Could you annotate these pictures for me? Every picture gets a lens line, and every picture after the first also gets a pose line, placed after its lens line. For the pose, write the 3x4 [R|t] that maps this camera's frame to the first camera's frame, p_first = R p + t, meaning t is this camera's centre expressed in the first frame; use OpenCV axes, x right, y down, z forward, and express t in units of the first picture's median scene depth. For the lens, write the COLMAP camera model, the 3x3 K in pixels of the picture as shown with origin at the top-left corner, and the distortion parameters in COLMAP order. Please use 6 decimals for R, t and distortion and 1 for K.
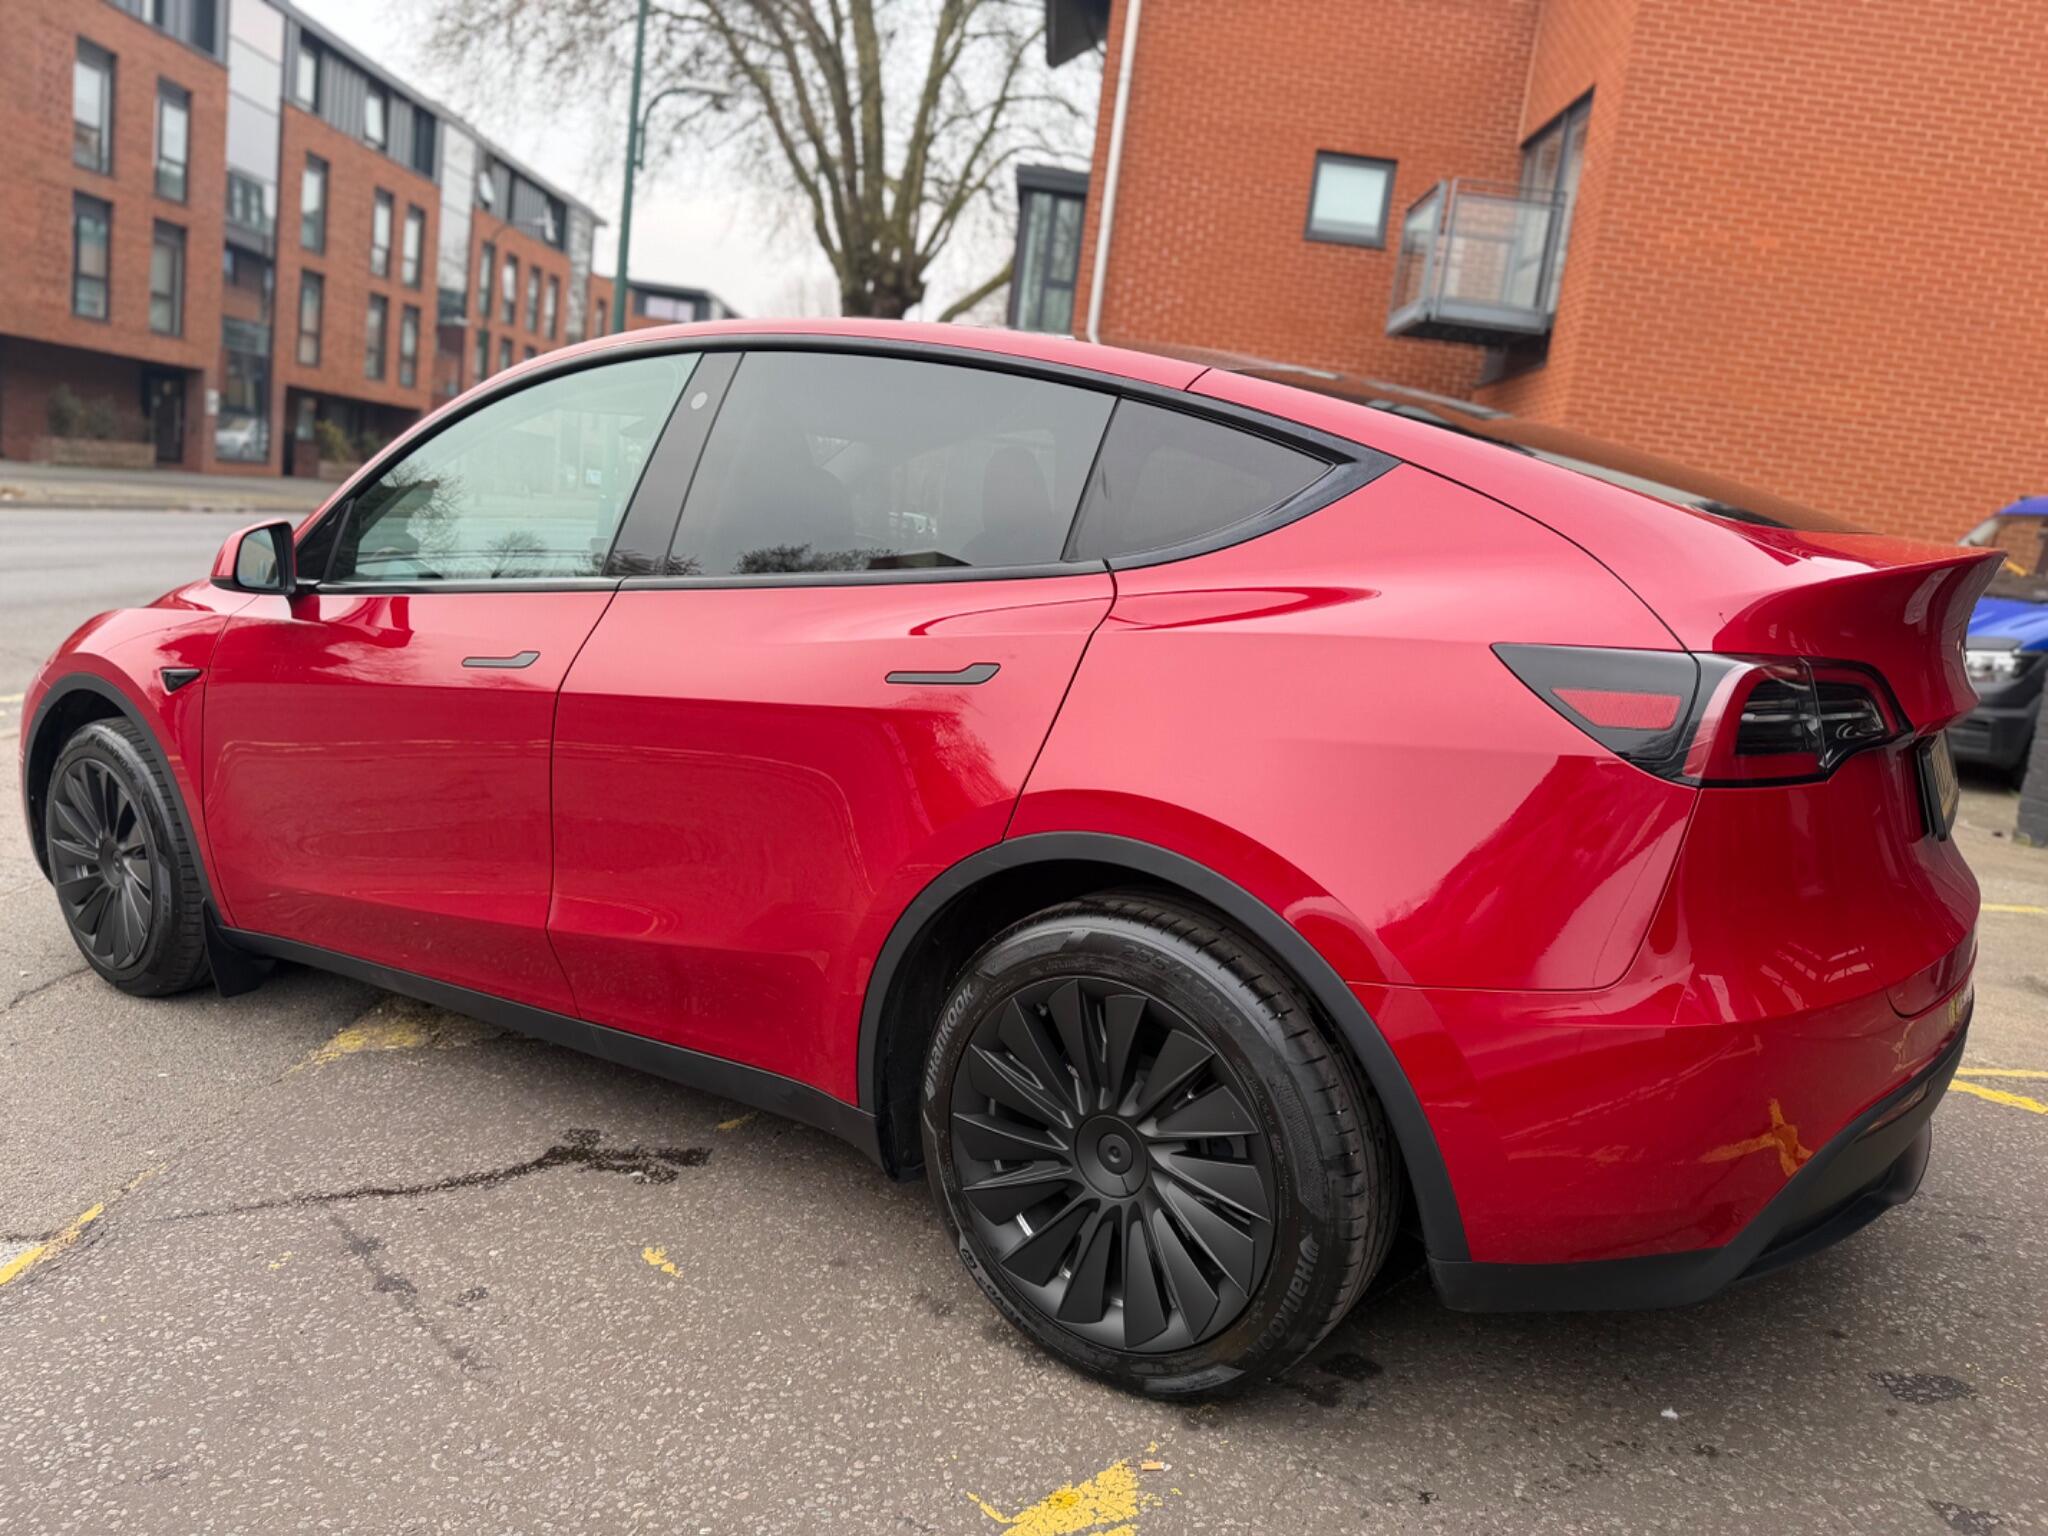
lens RADIAL K [[1450.5, 0, 1023.3], [0, 1450.5, 758.2], [0, 0, 1]] dist [0.016325, -0.022627]
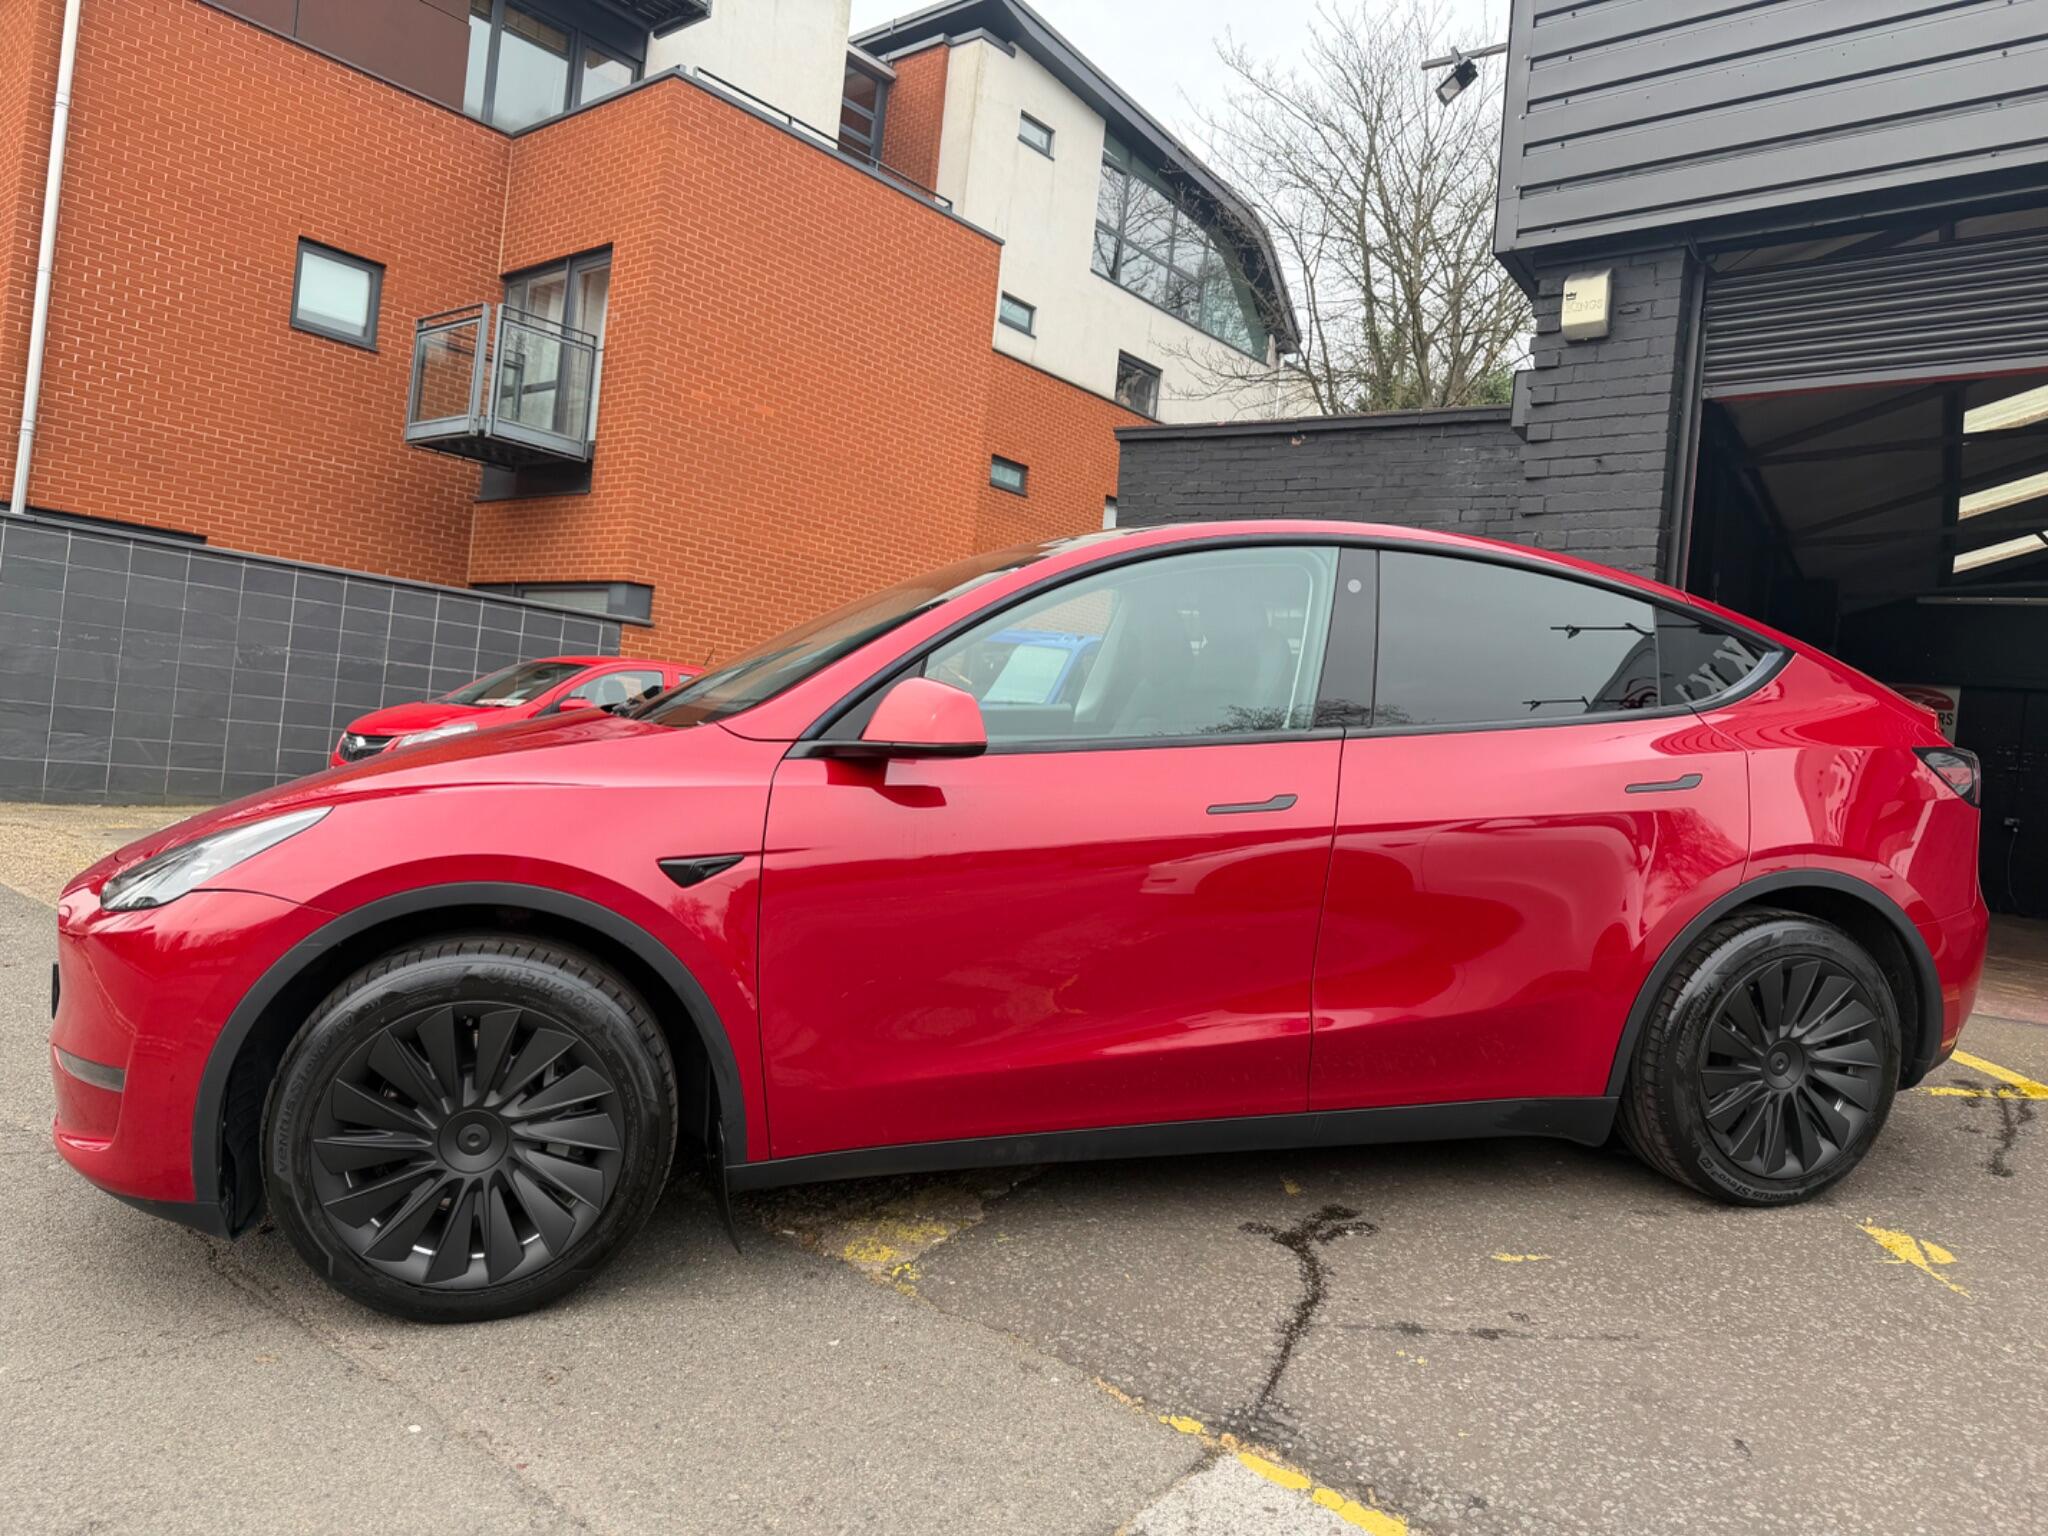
lens RADIAL K [[1443.5, 0, 1022.4], [0, 1443.5, 775.0], [0, 0, 1]] dist [0.038424, -0.052845]
pose [[0.641992, -0.060278, 0.764338, -0.235027], [0.103543, 0.994588, -0.008532, -0.017873], [-0.759687, 0.084619, 0.644760, 0.074057]]
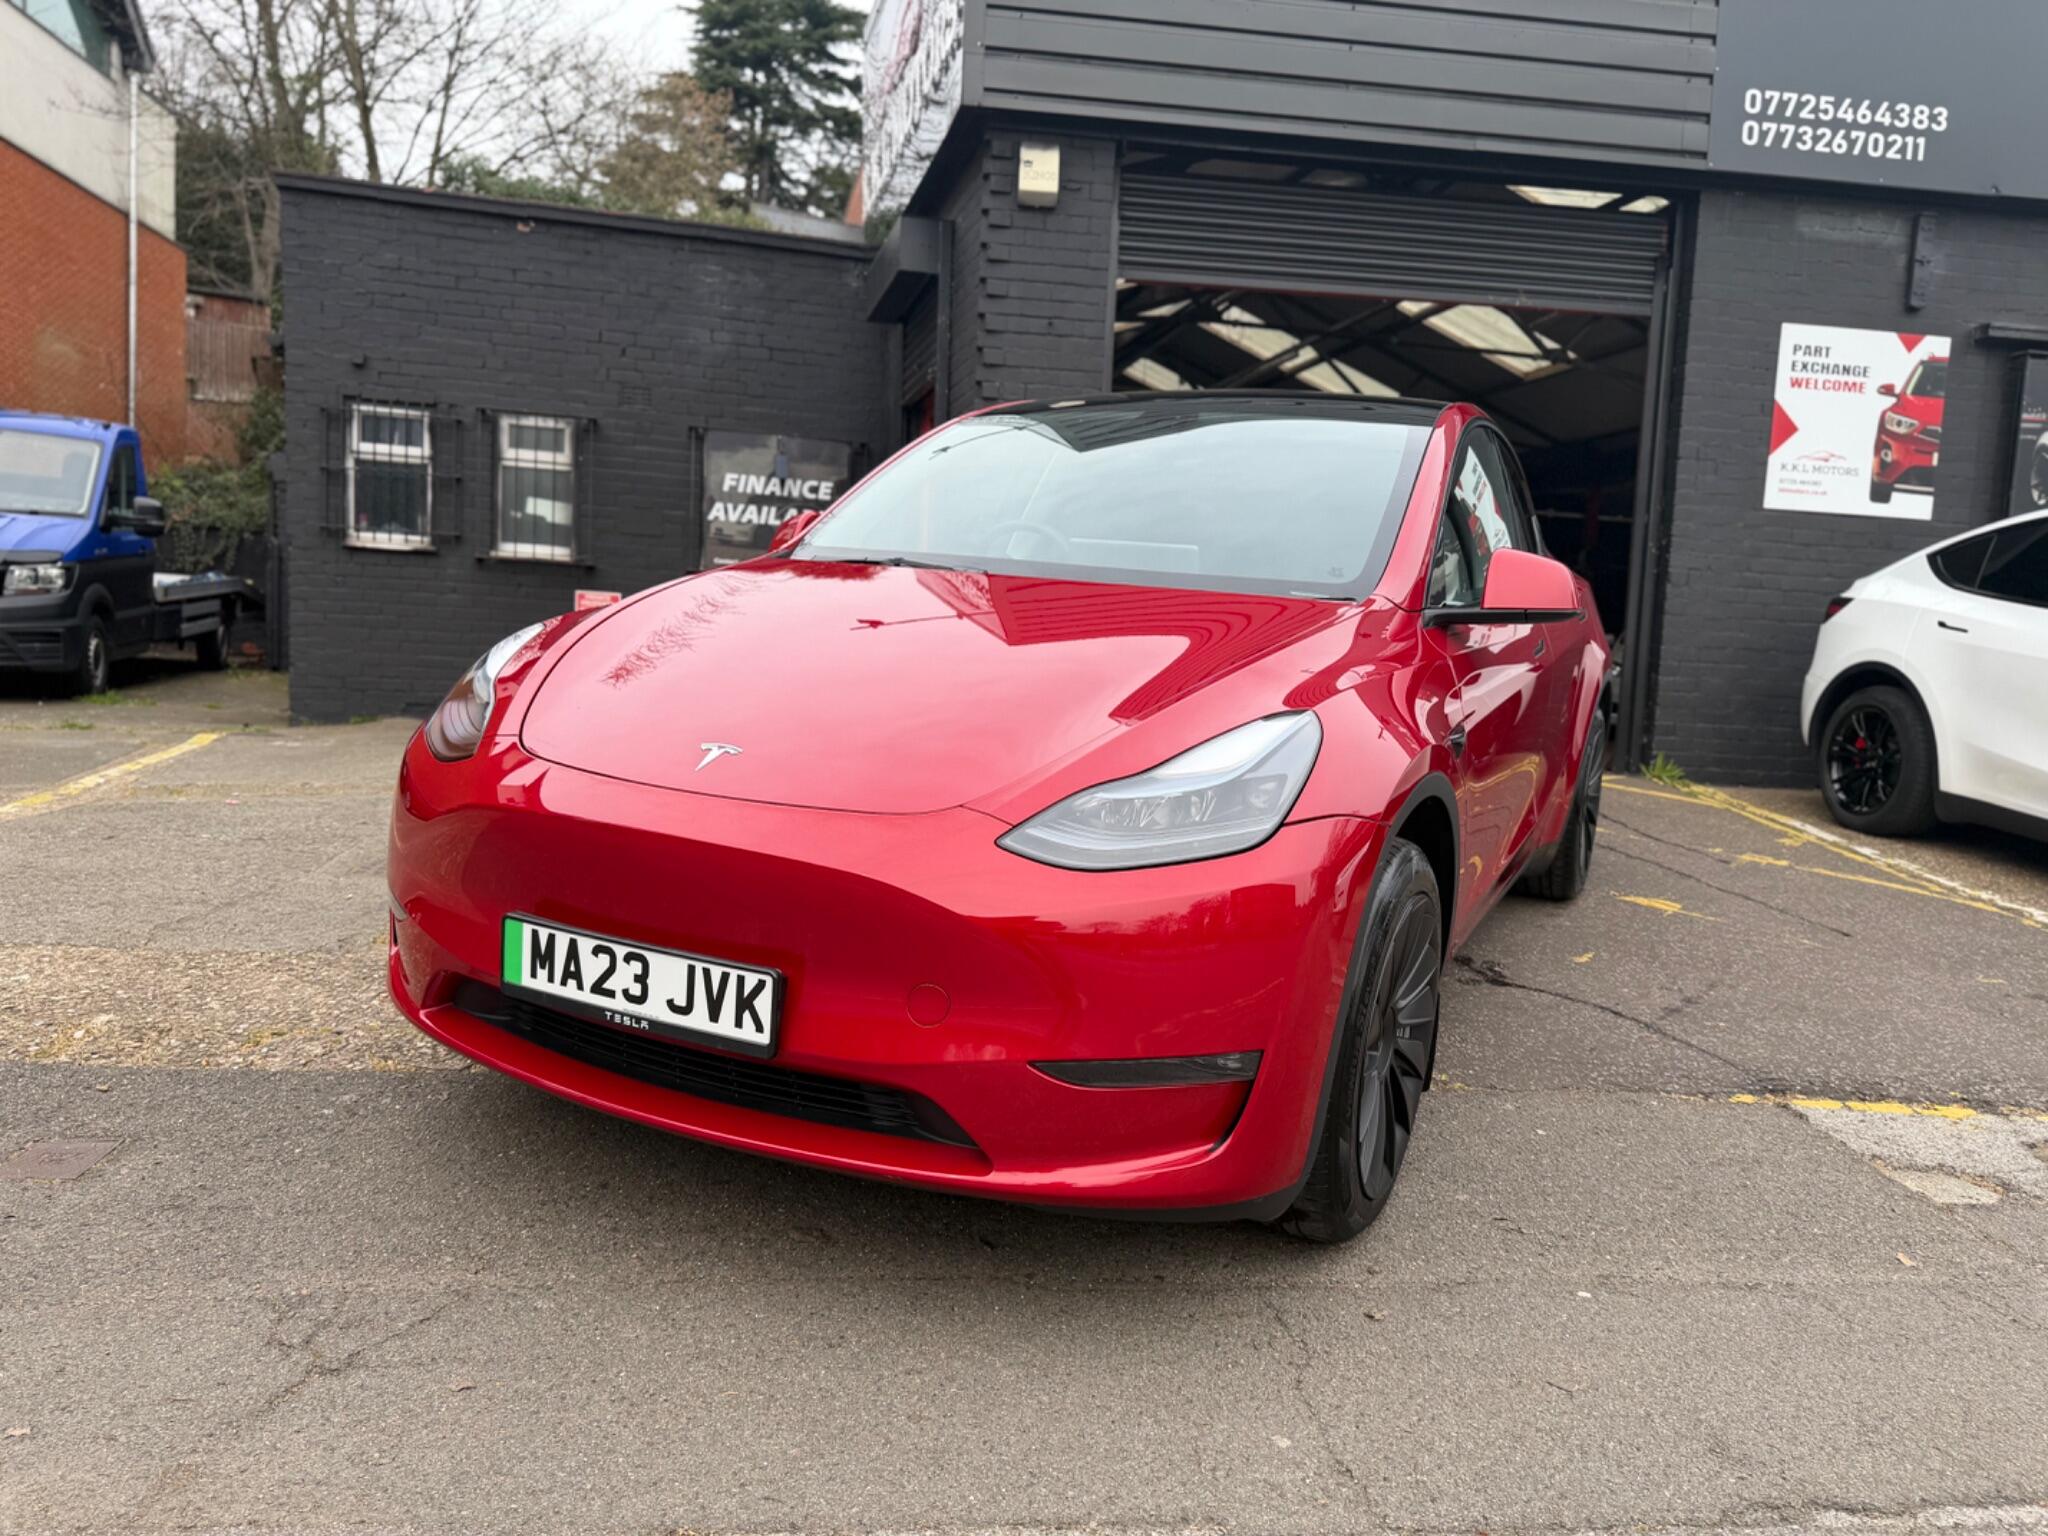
lens RADIAL K [[1456.6, 0, 1035.6], [0, 1456.6, 765.8], [0, 0, 1]] dist [0.031865, -0.028121]
pose [[-0.129699, -0.189482, 0.973280, -0.298434], [0.096092, 0.974549, 0.202535, -0.050773], [-0.986886, 0.119793, -0.108191, 0.291712]]
